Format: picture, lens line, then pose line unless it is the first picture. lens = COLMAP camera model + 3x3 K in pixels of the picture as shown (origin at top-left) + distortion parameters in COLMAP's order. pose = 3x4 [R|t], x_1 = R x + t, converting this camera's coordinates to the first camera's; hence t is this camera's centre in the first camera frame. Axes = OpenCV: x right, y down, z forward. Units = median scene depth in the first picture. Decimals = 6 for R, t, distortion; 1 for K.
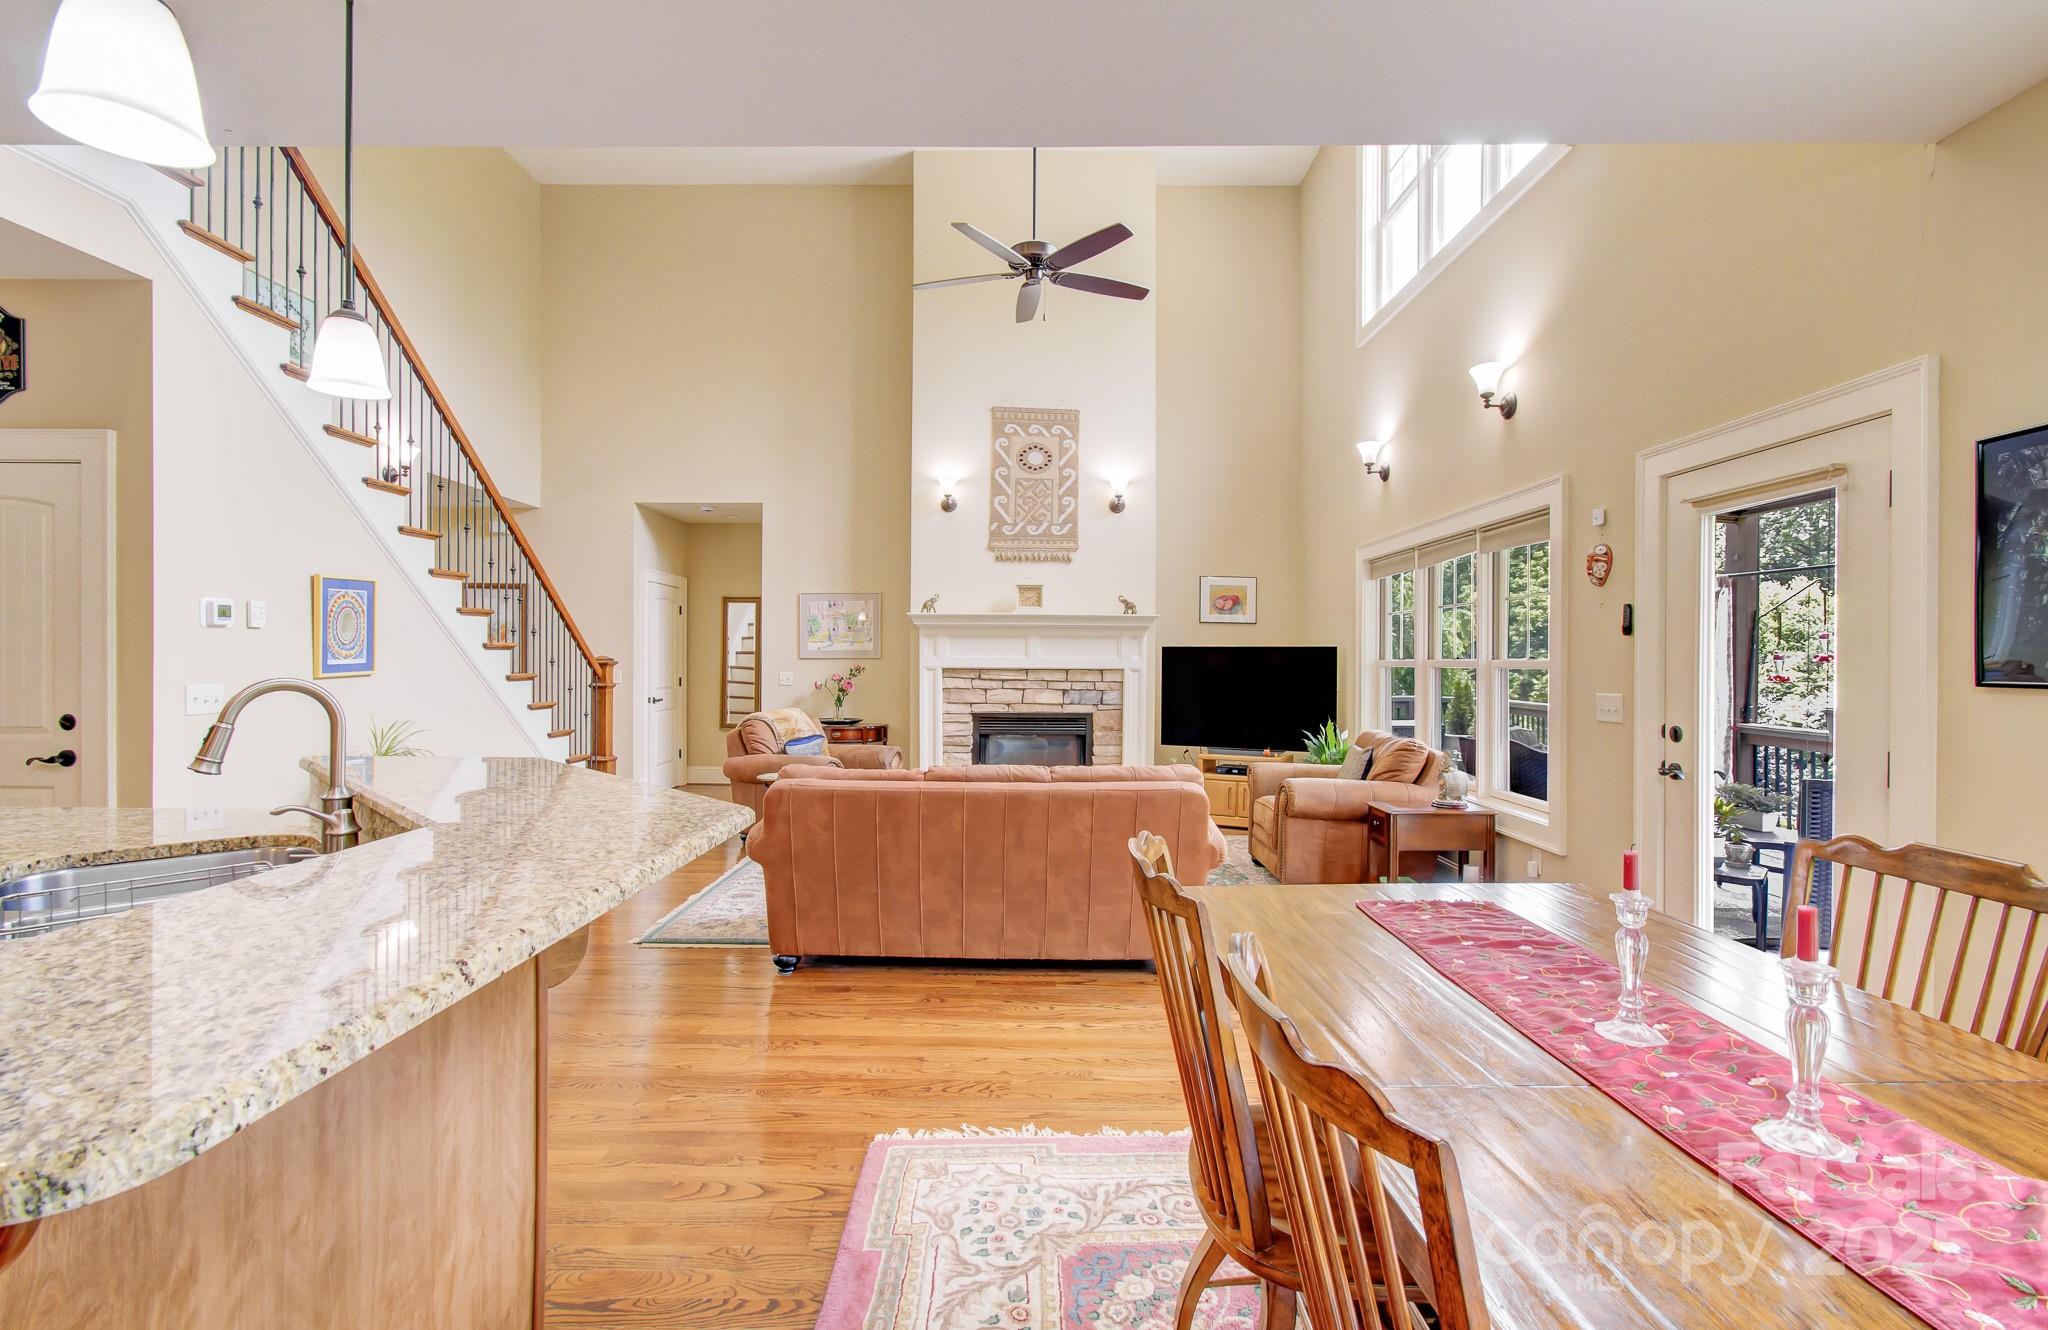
lens RADIAL K [[923.3, 0, 1022.4], [0, 923.3, 661.8], [0, 0, 1]] dist [-0.027010, 0.005892]
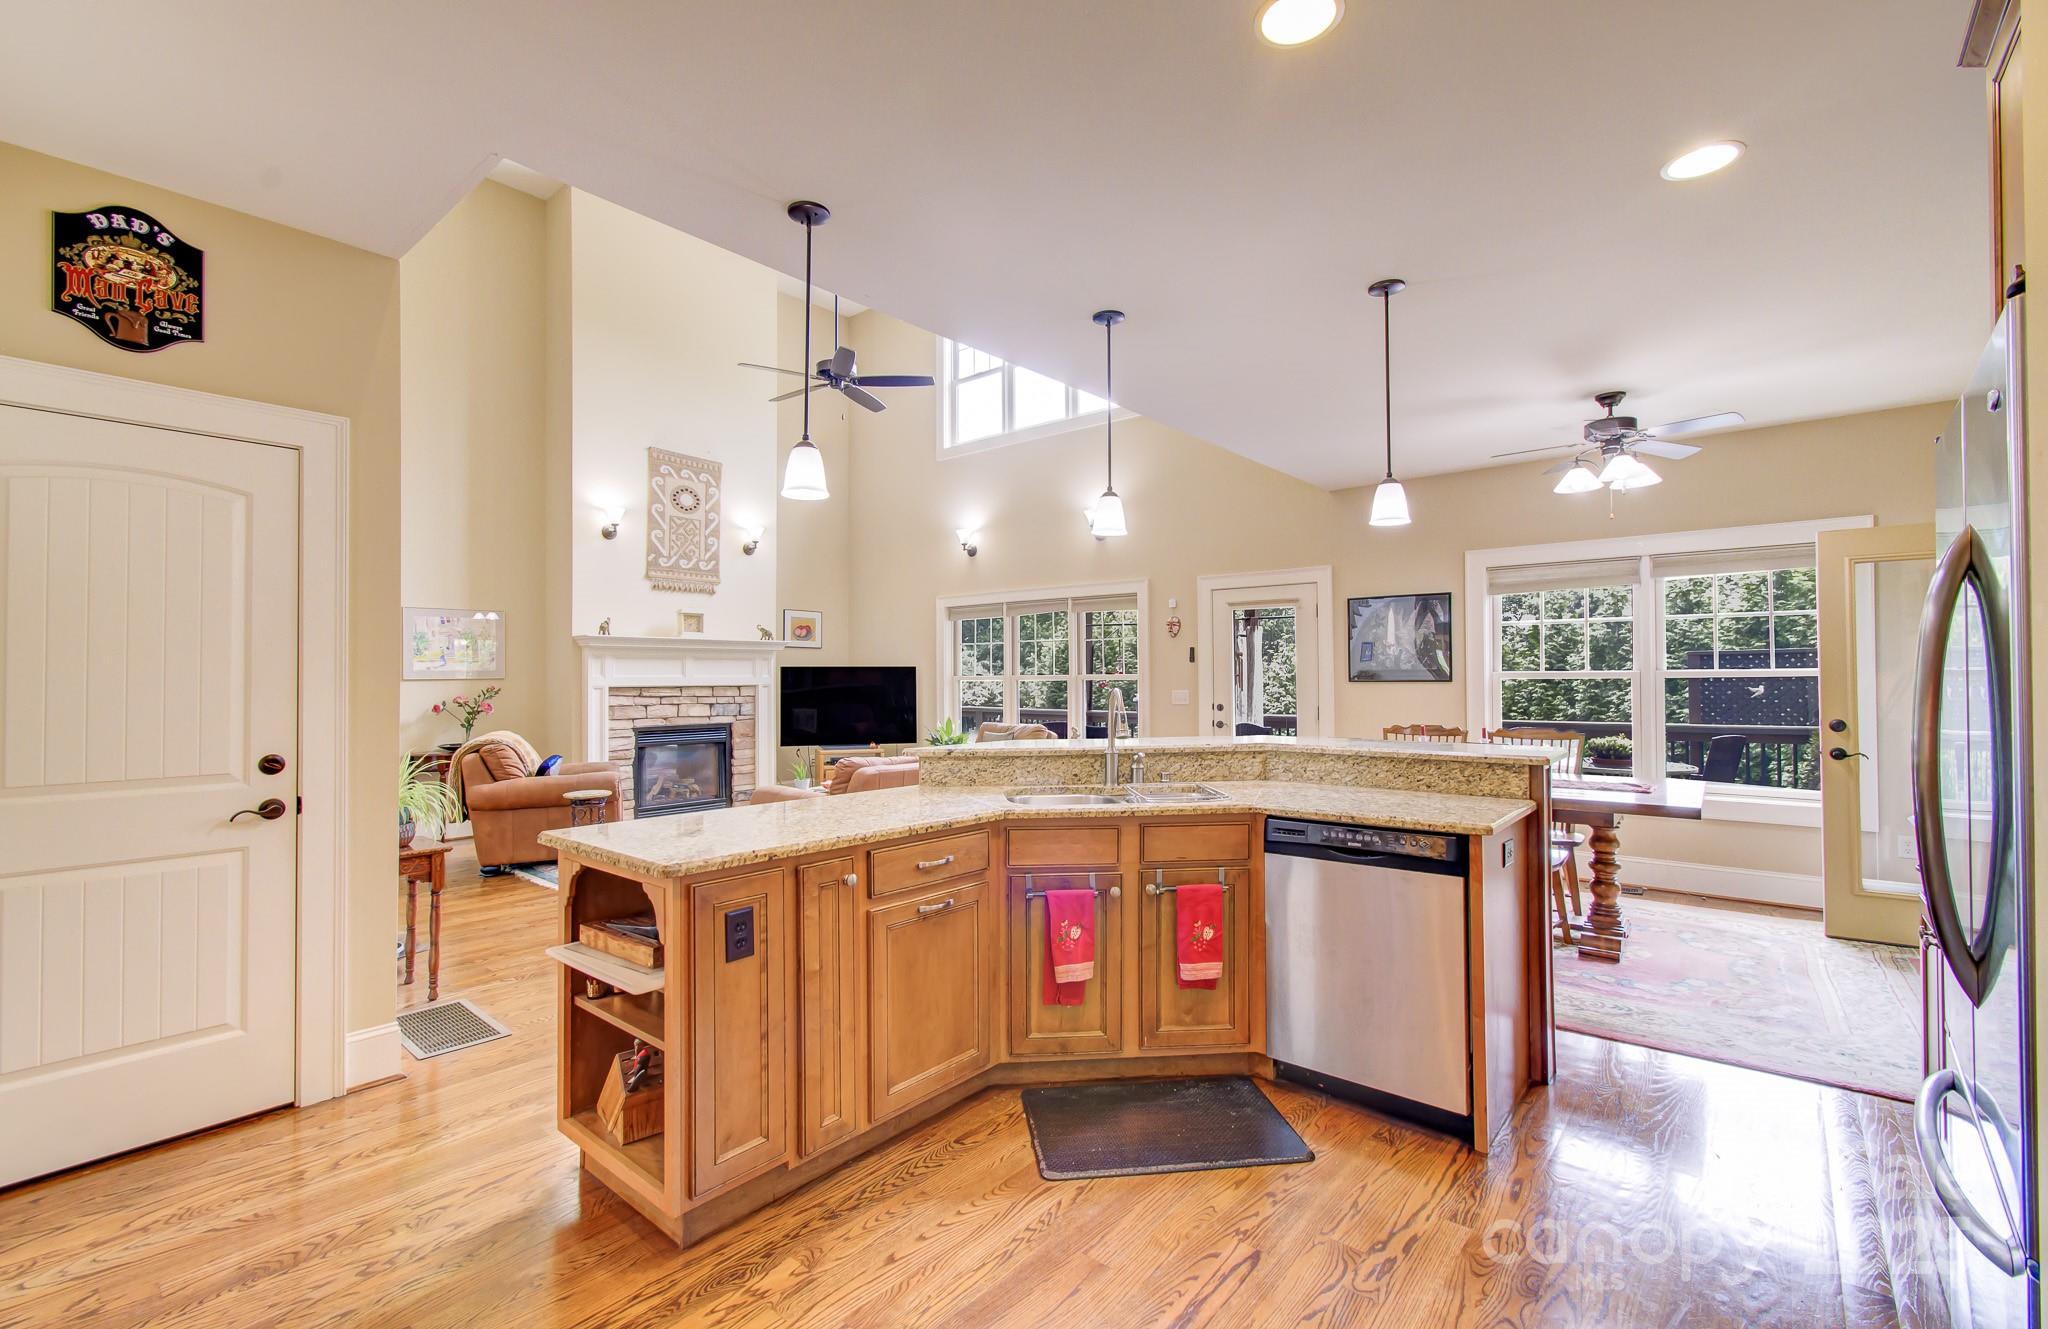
lens RADIAL K [[906.4, 0, 998.3], [0, 906.4, 665.5], [0, 0, 1]] dist [0.007429, 0.000502]
pose [[0.657383, -0.000253, 0.753556, -0.573224], [0.011083, 0.999895, -0.009333, -0.003381], [-0.753475, 0.014487, 0.657317, -0.014734]]
